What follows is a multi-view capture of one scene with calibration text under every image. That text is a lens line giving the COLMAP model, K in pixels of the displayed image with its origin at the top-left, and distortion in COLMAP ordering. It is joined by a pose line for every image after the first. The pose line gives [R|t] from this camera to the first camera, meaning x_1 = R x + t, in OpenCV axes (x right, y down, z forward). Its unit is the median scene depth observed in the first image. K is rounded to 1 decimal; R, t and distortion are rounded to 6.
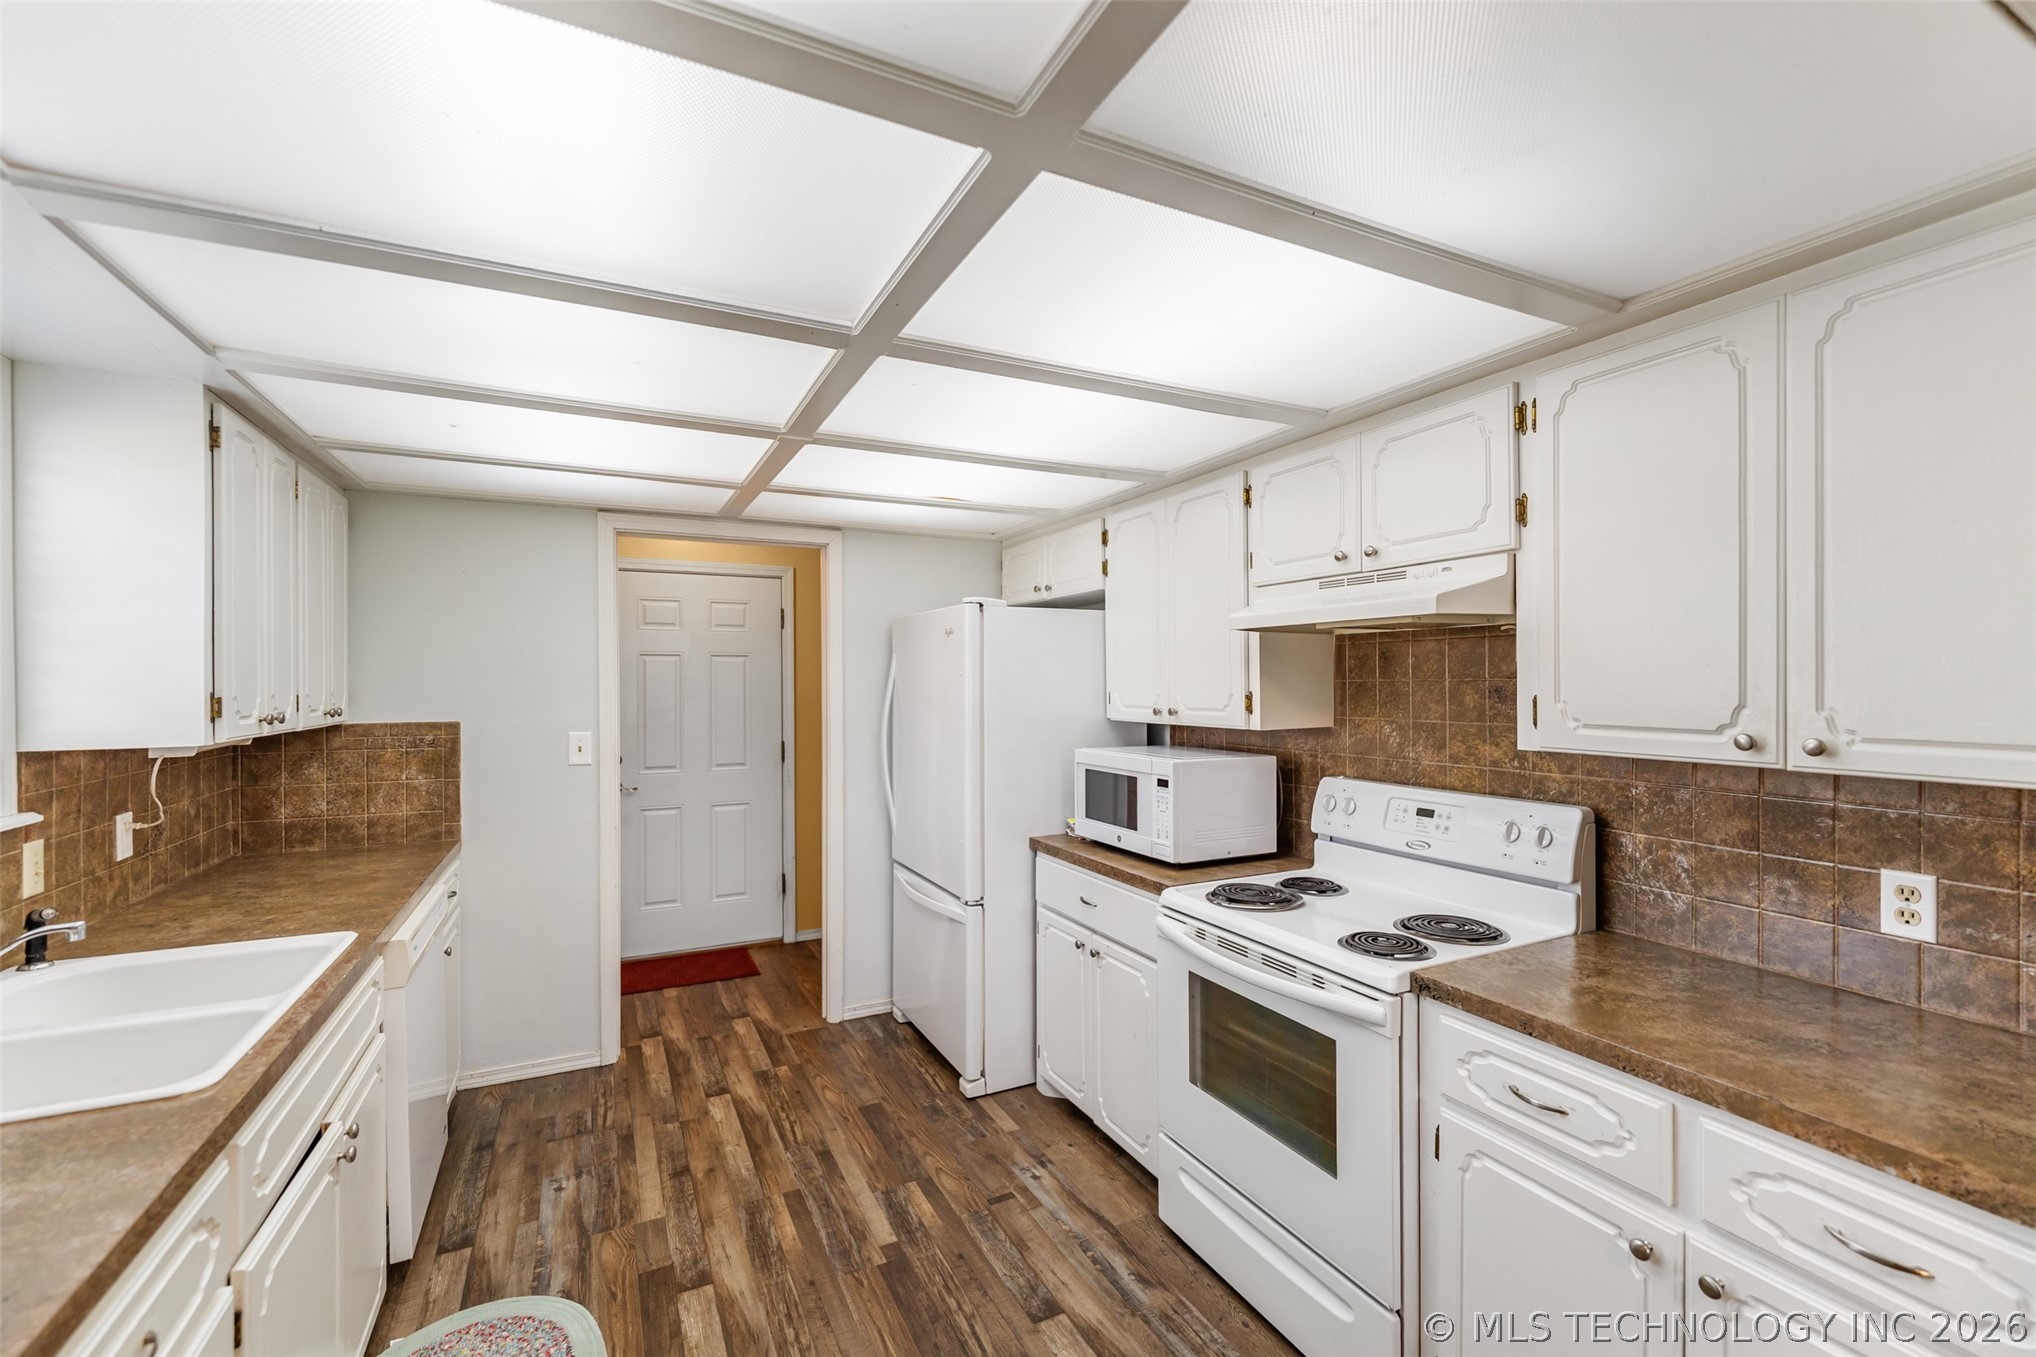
lens RADIAL K [[849.6, 0, 1016.4], [0, 849.6, 680.7], [0, 0, 1]] dist [0.007003, -0.001382]
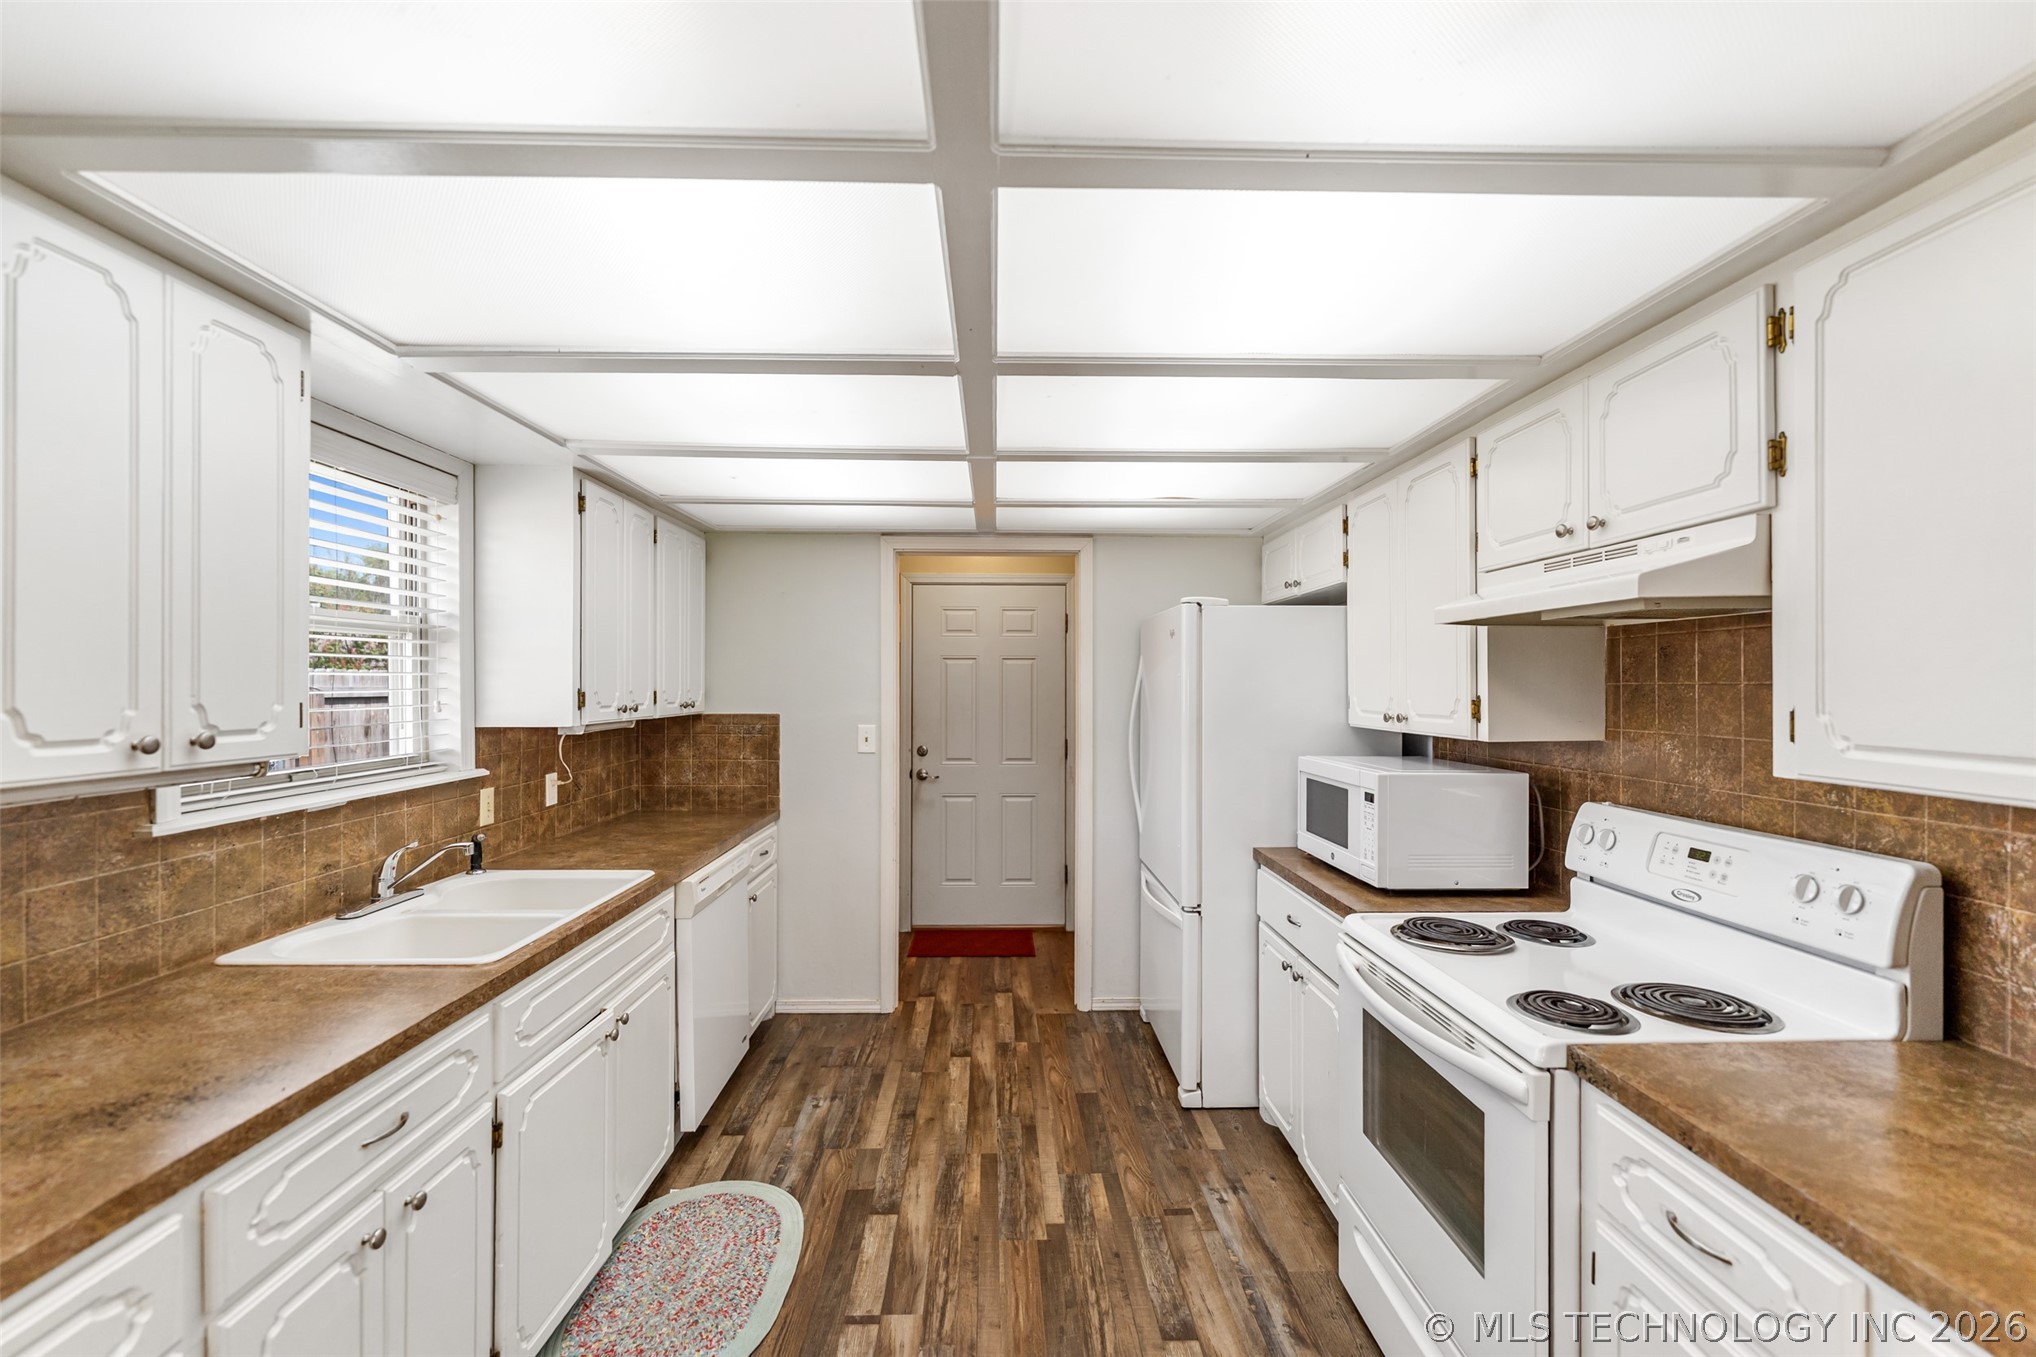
lens RADIAL K [[849.6, 0, 1017.4], [0, 849.6, 681.9], [0, 0, 1]] dist [0.007003, -0.001382]
pose [[0.908793, 0.003462, -0.417233, 0.246829], [-0.003899, 0.999992, -0.000194, 0.000709], [0.417229, 0.001803, 0.908800, 0.037102]]
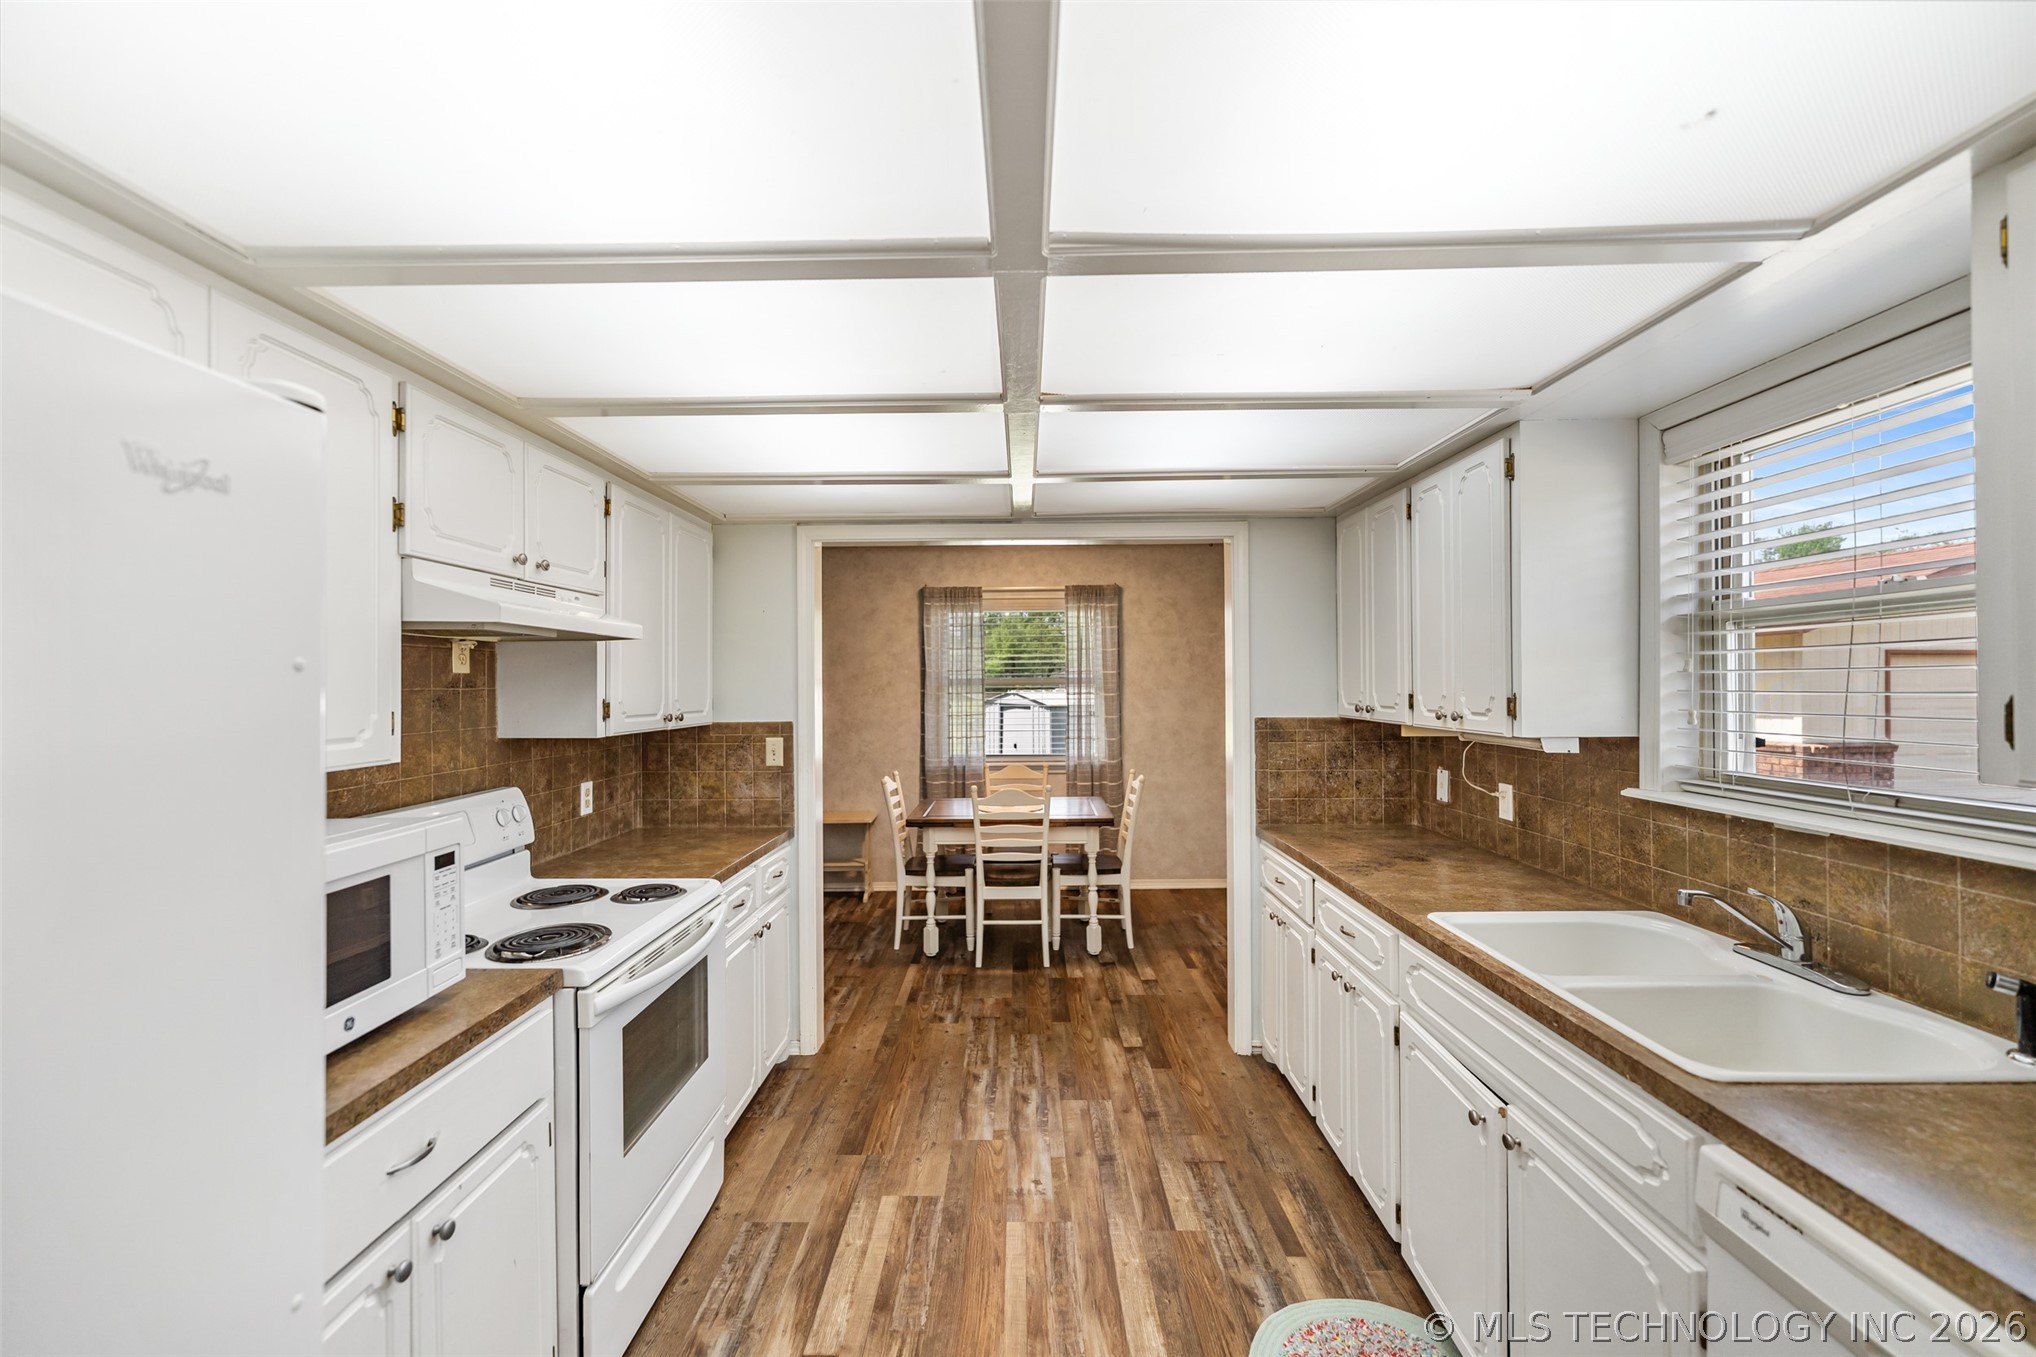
lens RADIAL K [[849.6, 0, 1017.9], [0, 849.6, 689.9], [0, 0, 1]] dist [0.007003, -0.001382]
pose [[-0.891522, 0.005923, 0.452938, -0.549355], [0.009629, 0.999936, 0.005878, 0.000263], [-0.452874, 0.009602, -0.891523, 1.600040]]
